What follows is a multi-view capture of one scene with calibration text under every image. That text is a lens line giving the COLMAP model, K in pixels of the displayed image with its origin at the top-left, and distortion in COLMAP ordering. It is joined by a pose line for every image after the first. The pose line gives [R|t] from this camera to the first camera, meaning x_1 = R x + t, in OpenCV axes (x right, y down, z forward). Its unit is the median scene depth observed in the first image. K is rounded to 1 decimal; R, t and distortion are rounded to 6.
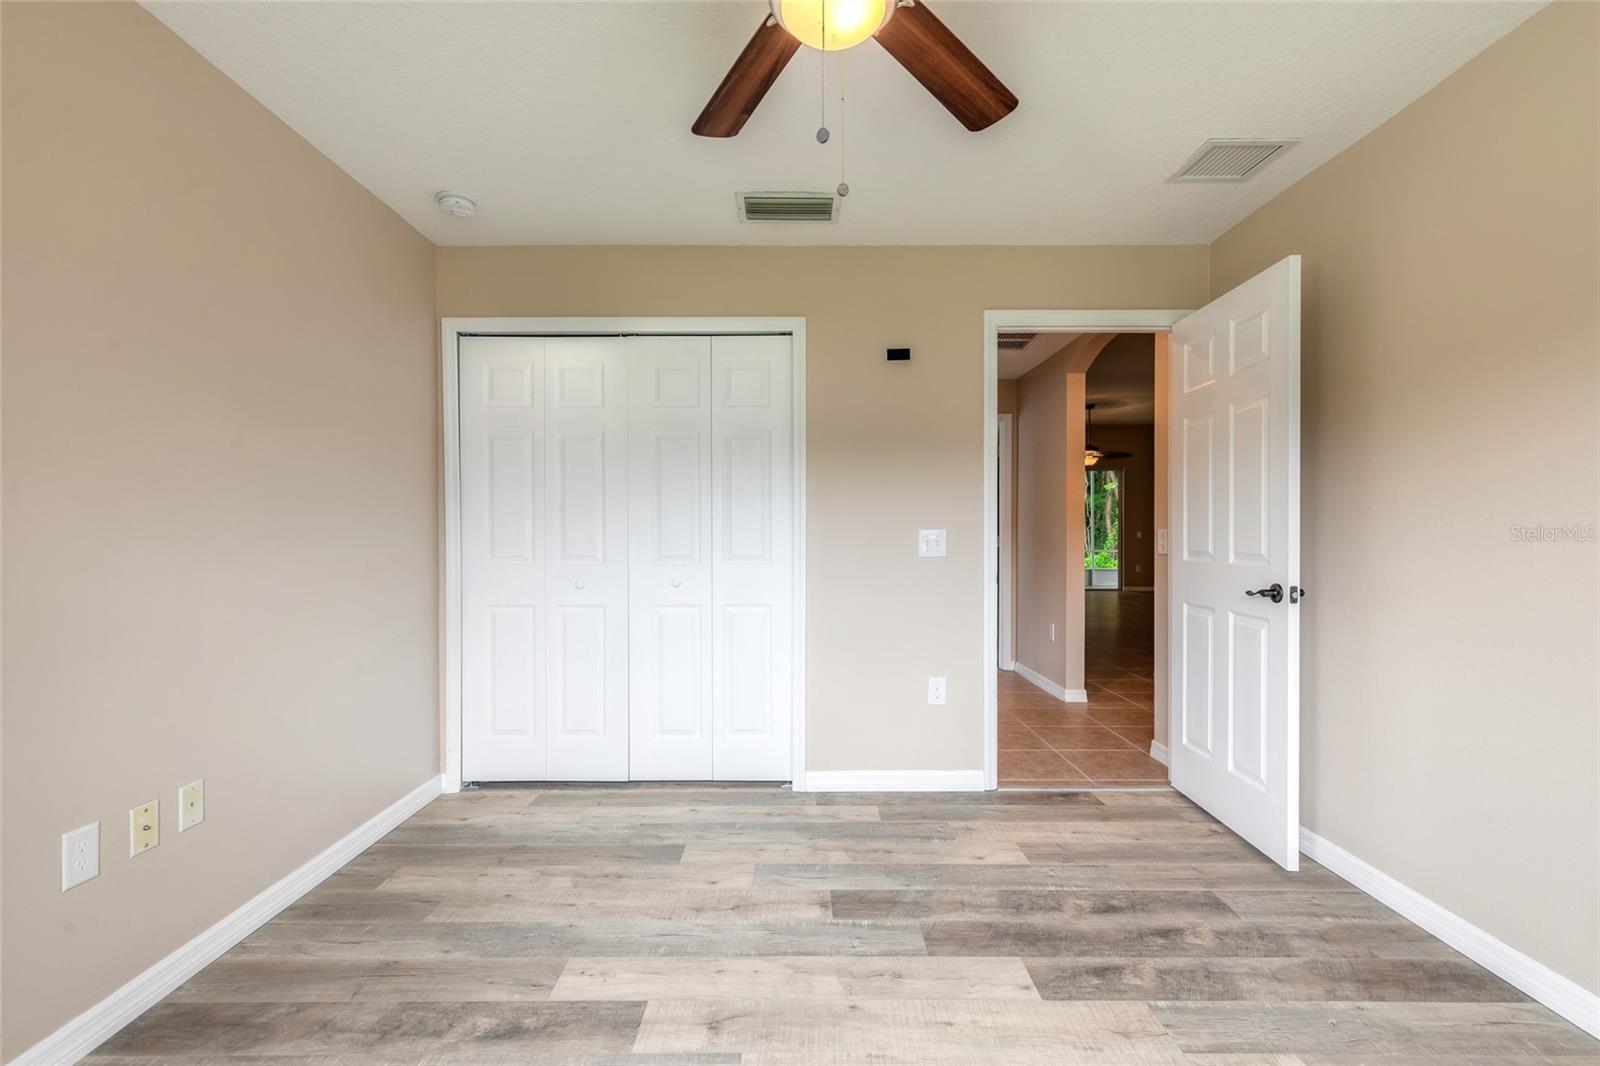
lens RADIAL K [[719.7, 0, 795.0], [0, 719.7, 538.0], [0, 0, 1]] dist [0.007629, -0.001992]
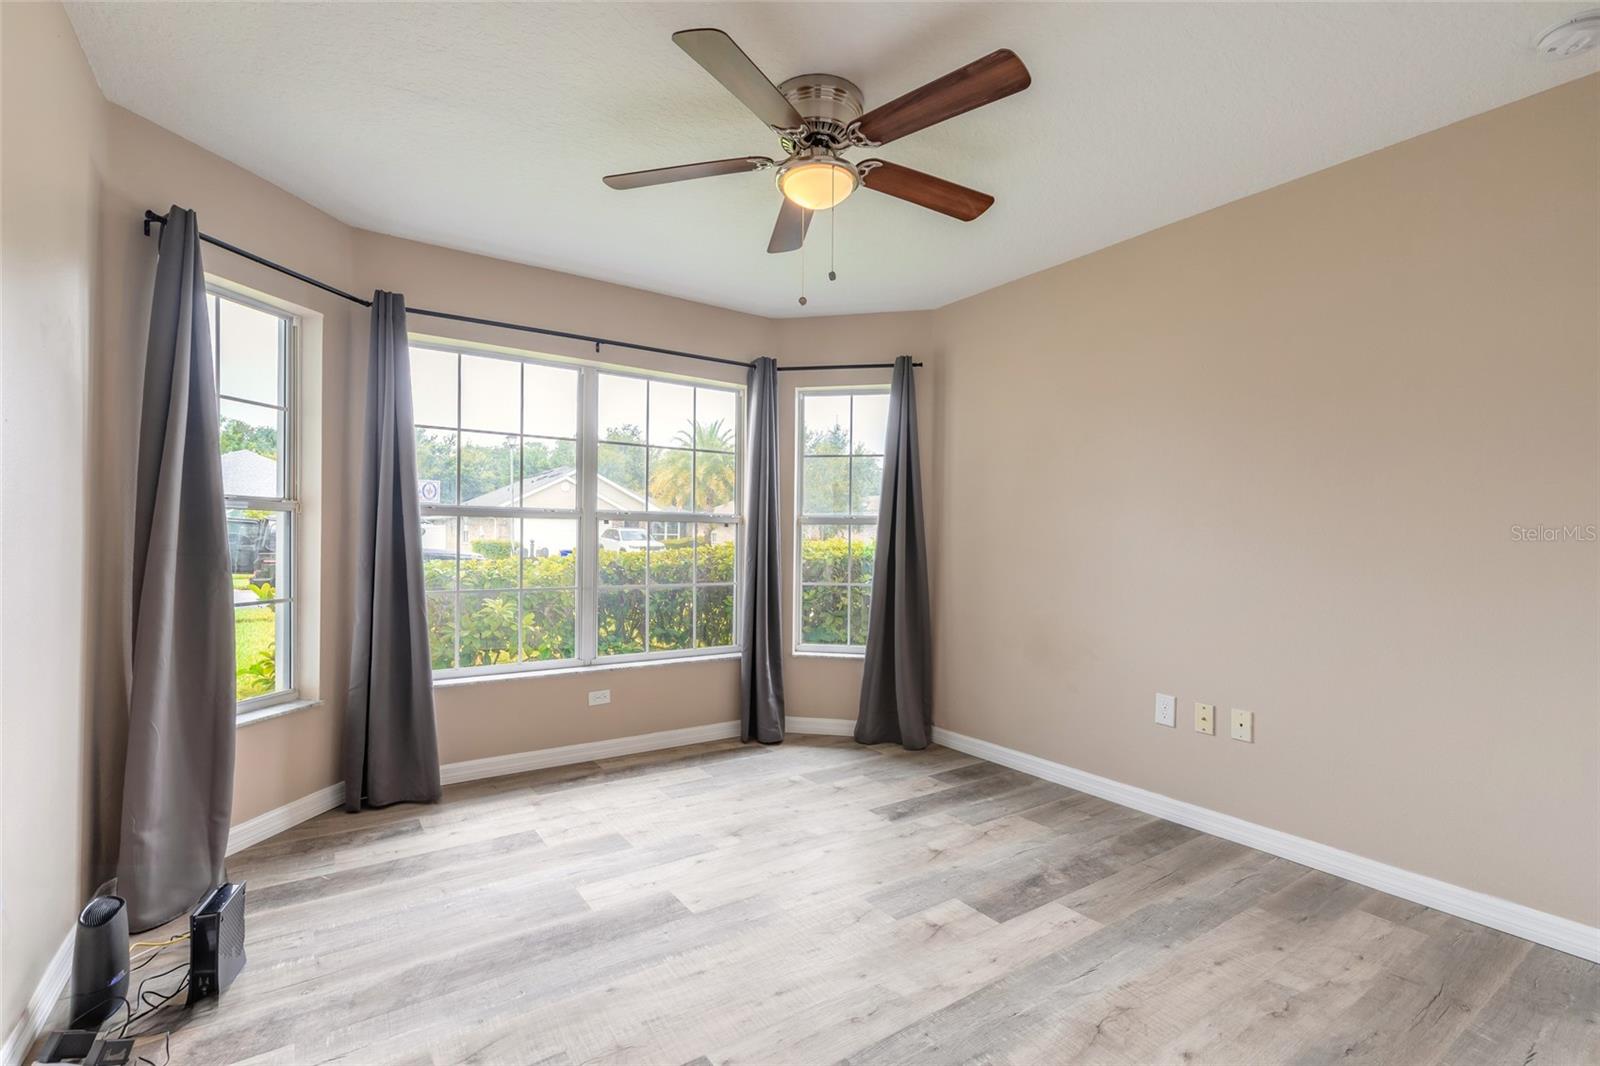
lens RADIAL K [[719.7, 0, 795.0], [0, 719.7, 538.0], [0, 0, 1]] dist [0.007629, -0.001992]
pose [[-0.823252, -0.004940, -0.567655, 0.697666], [-0.012866, 0.999868, 0.009958, -0.005029], [0.567530, 0.015501, -0.823206, 1.638963]]
